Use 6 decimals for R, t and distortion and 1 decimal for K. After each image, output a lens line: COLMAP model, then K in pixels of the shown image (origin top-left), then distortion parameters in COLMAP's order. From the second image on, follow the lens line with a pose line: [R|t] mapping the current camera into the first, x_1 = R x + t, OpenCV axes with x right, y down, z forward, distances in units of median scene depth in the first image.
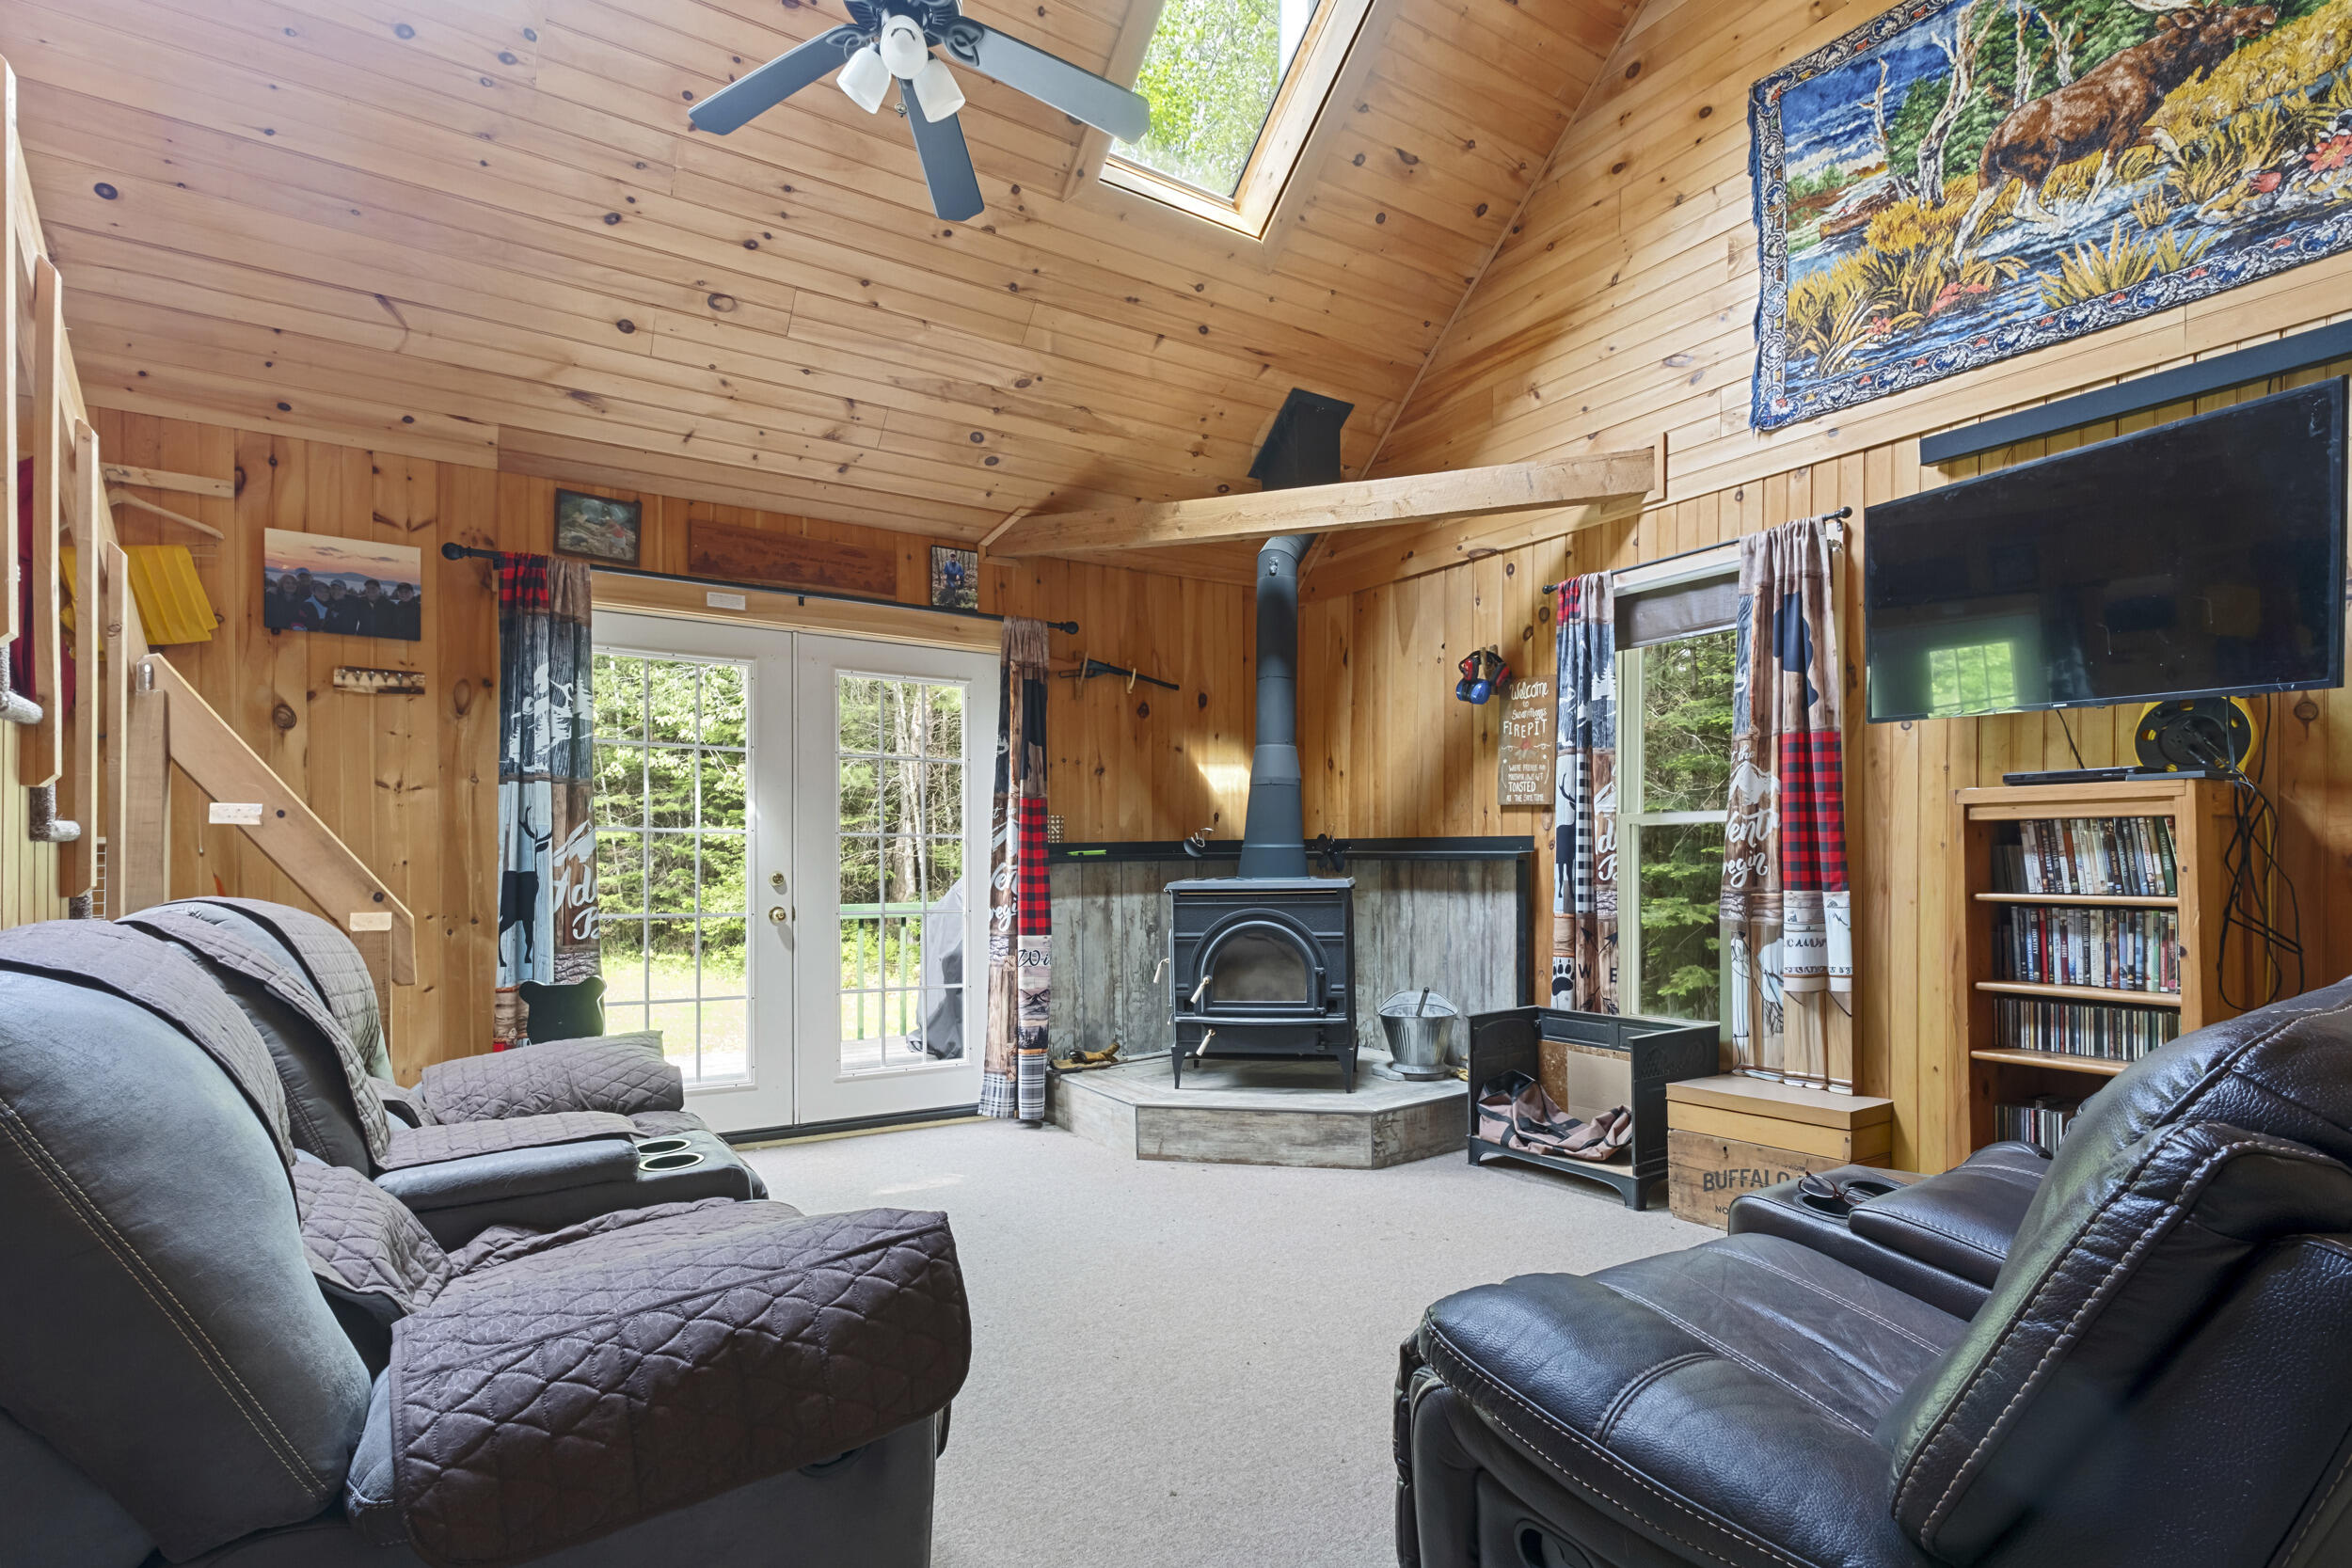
lens RADIAL K [[1138.2, 0, 1182.0], [0, 1138.2, 866.3], [0, 0, 1]] dist [-0.004630, 0.000250]
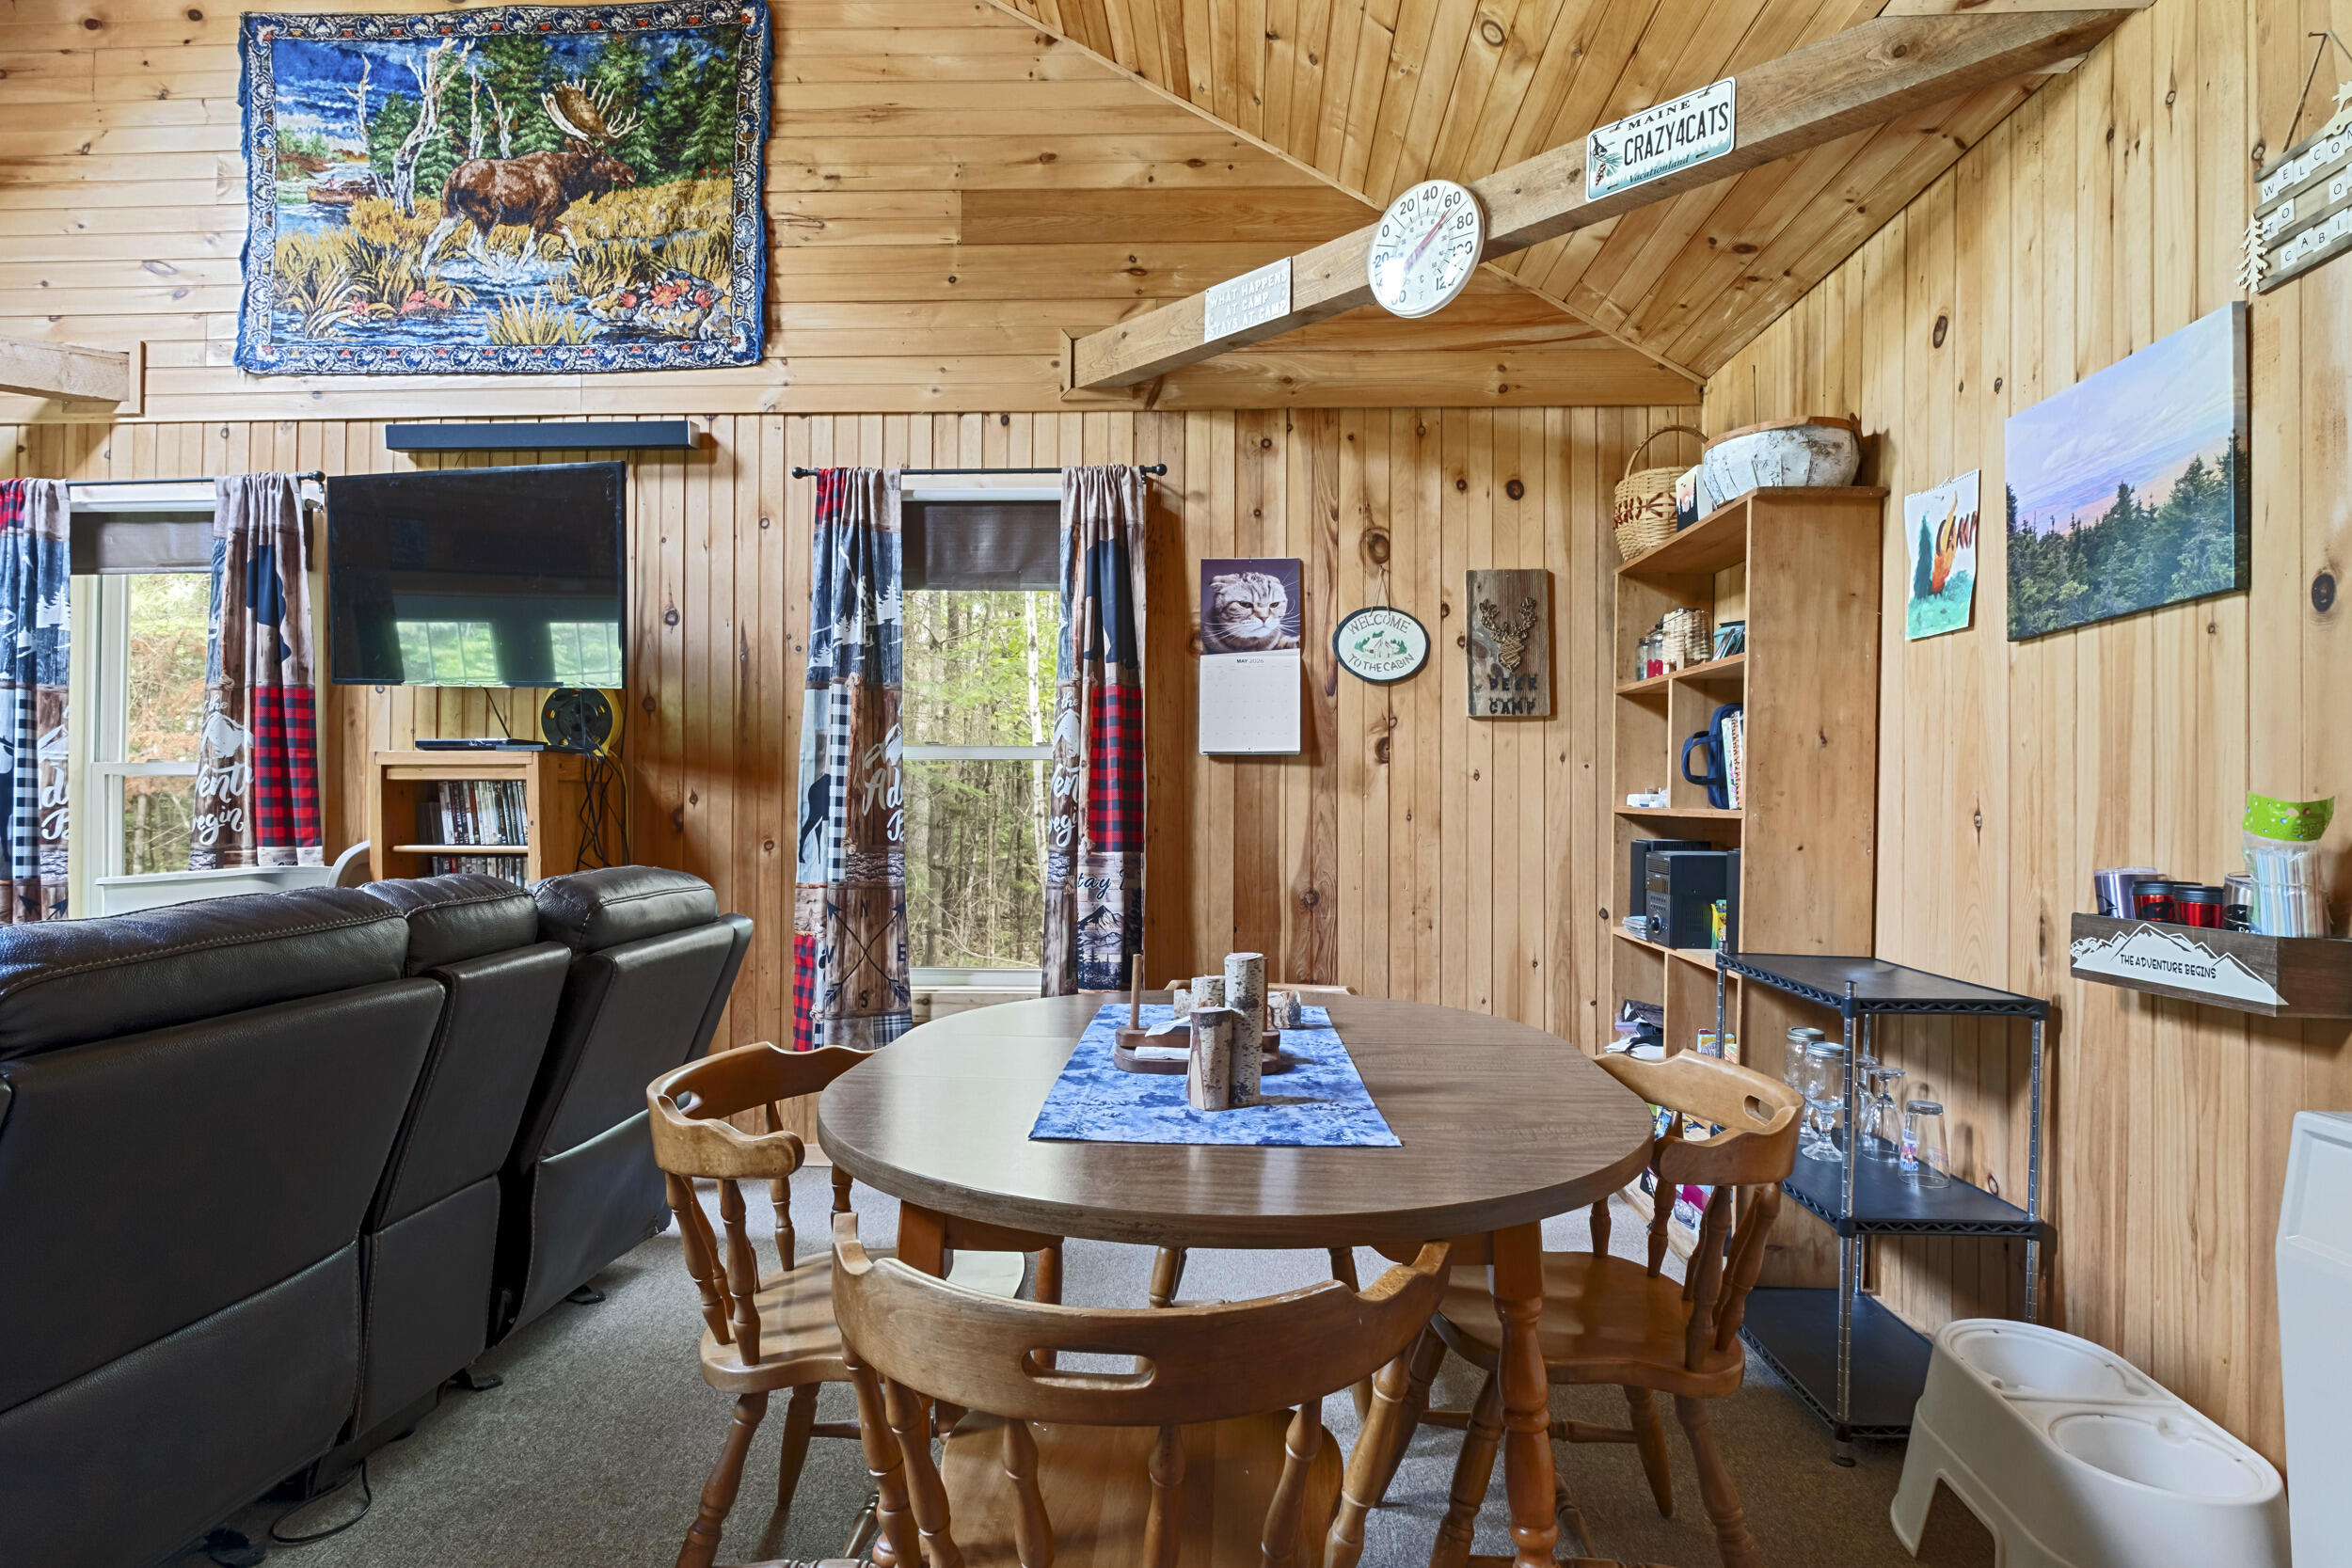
lens RADIAL K [[1213.8, 0, 1182.1], [0, 1213.8, 805.6], [0, 0, 1]] dist [-0.005789, 0.000124]
pose [[0.586727, 0.009836, 0.809725, 0.151440], [0.003272, 0.999889, -0.014516, 0.003425], [-0.809778, 0.011166, 0.586630, -0.251758]]
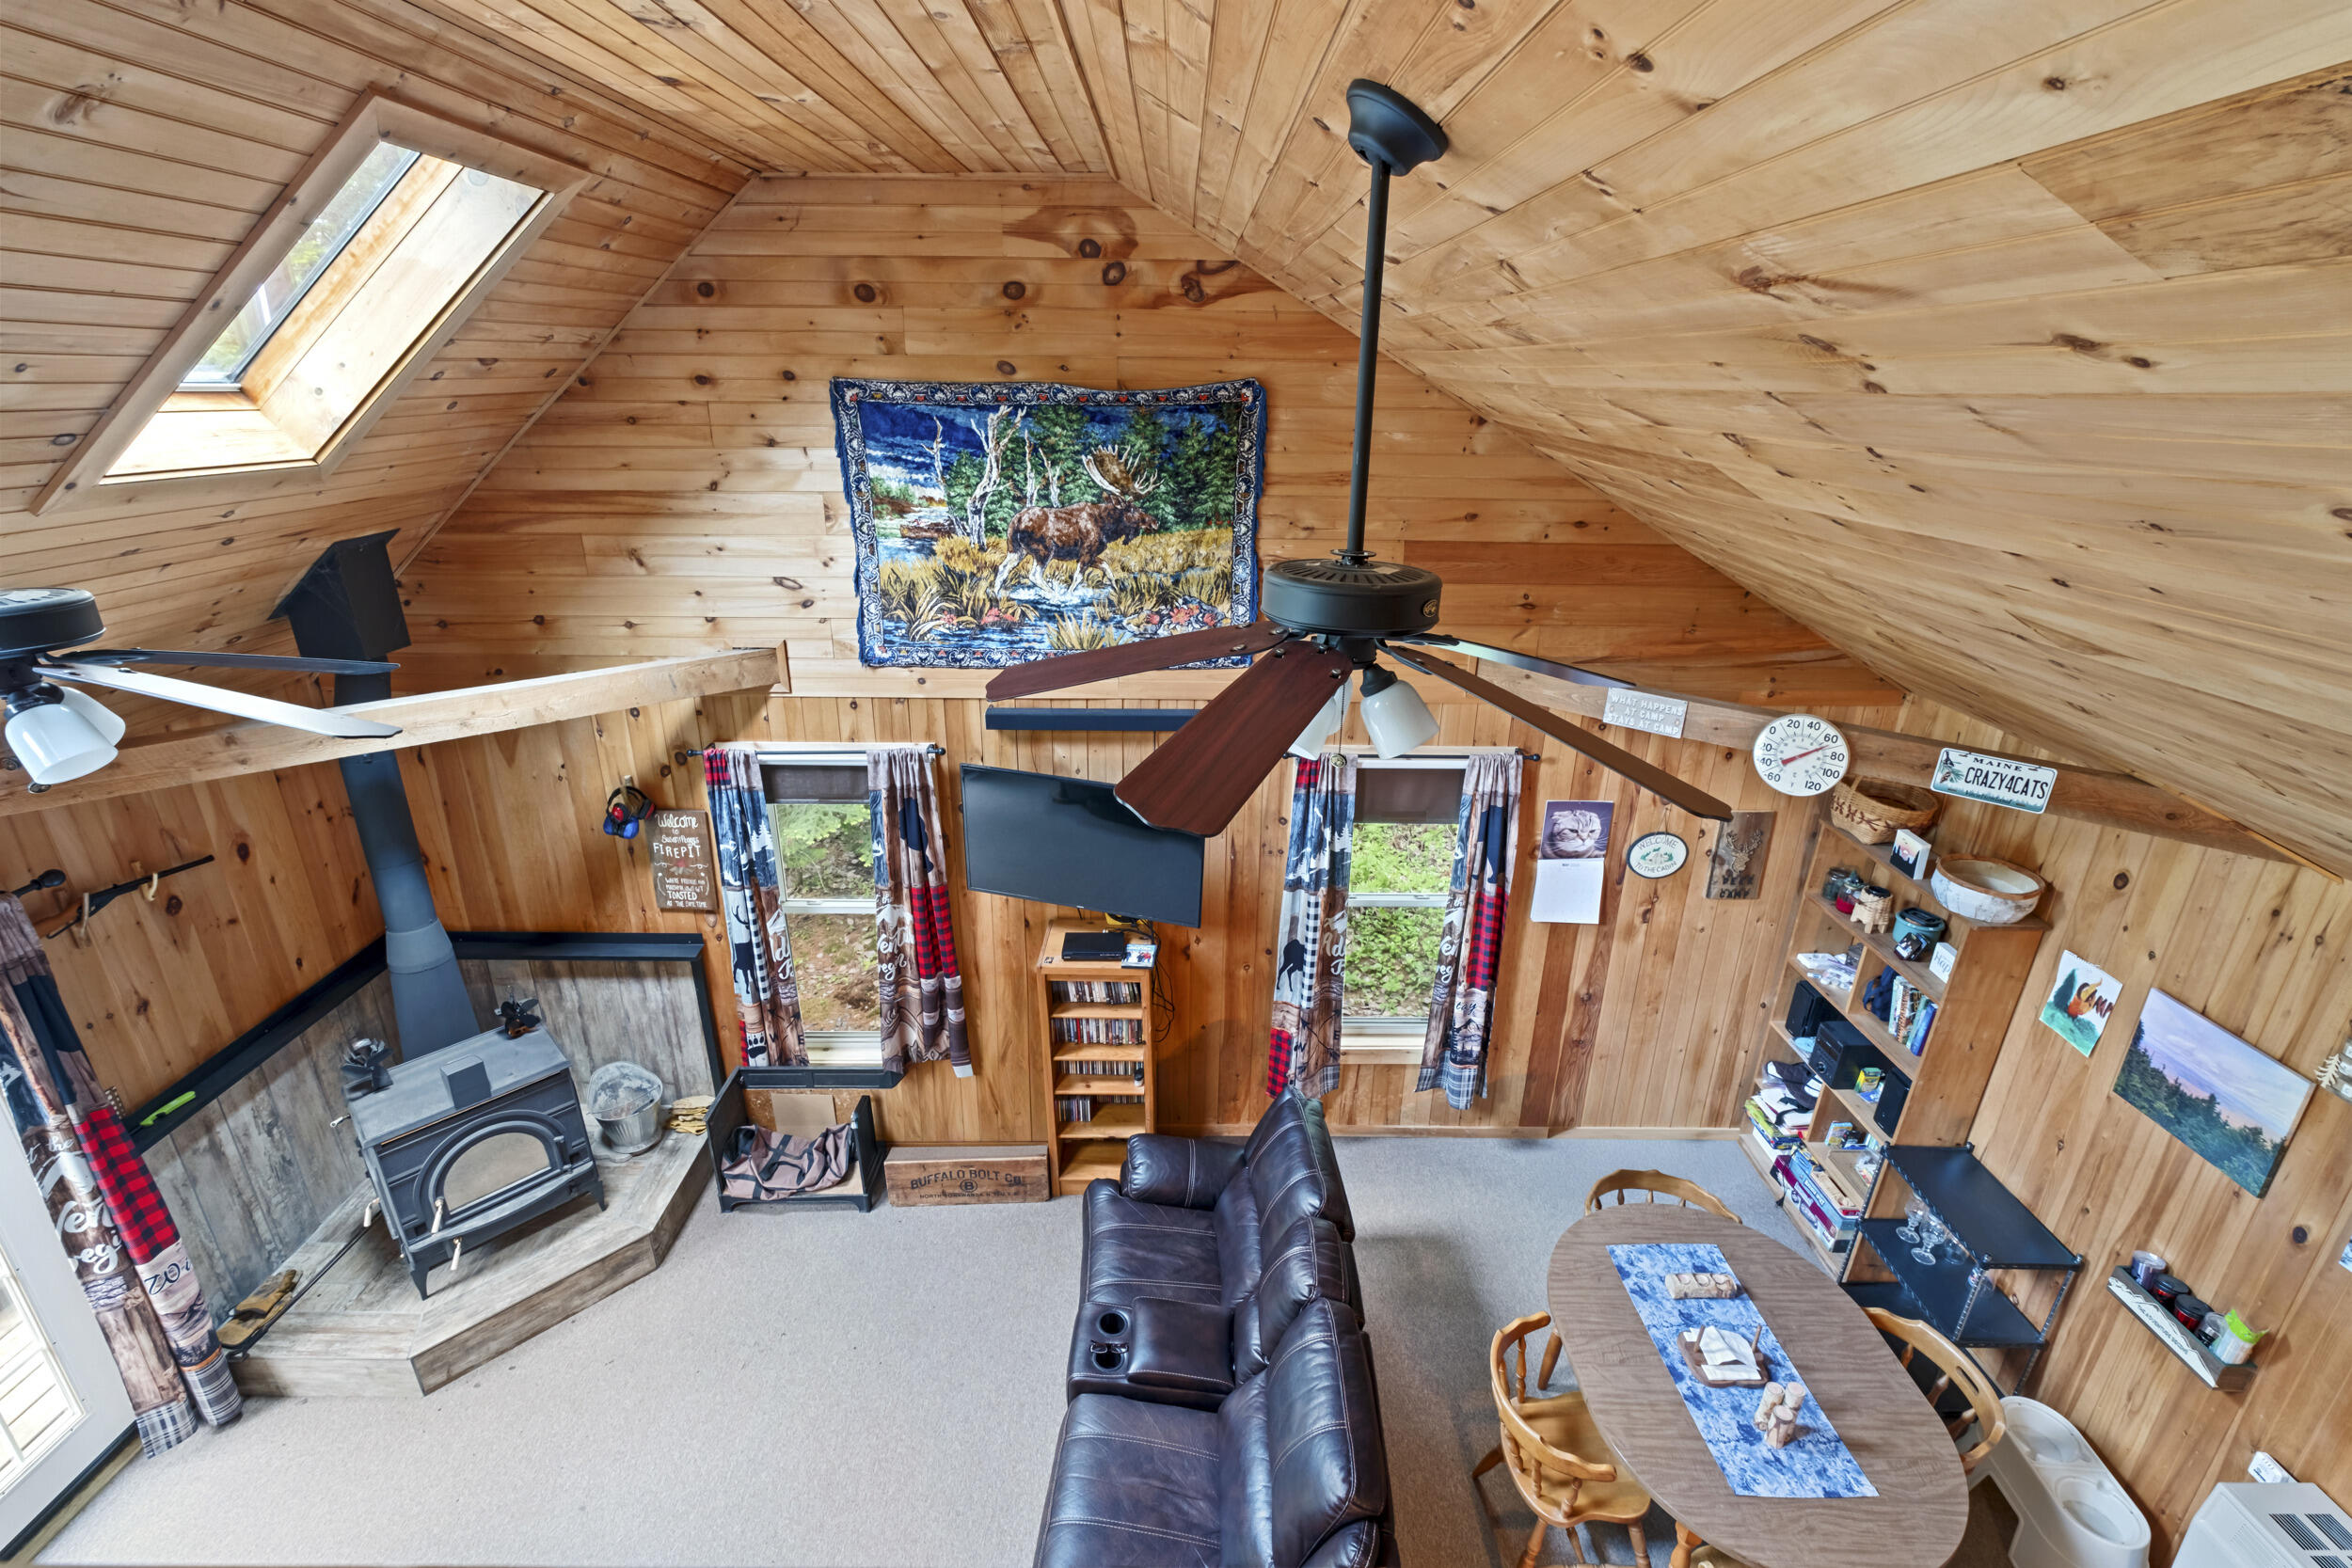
lens RADIAL K [[1038.0, 0, 1175.6], [0, 1038.0, 774.8], [0, 0, 1]] dist [0.000447, 0.000080]
pose [[0.550015, -0.286409, 0.784509, -0.283370], [-0.003740, 0.938503, 0.345252, -0.700501], [-0.835147, -0.192828, 0.515119, 0.058858]]
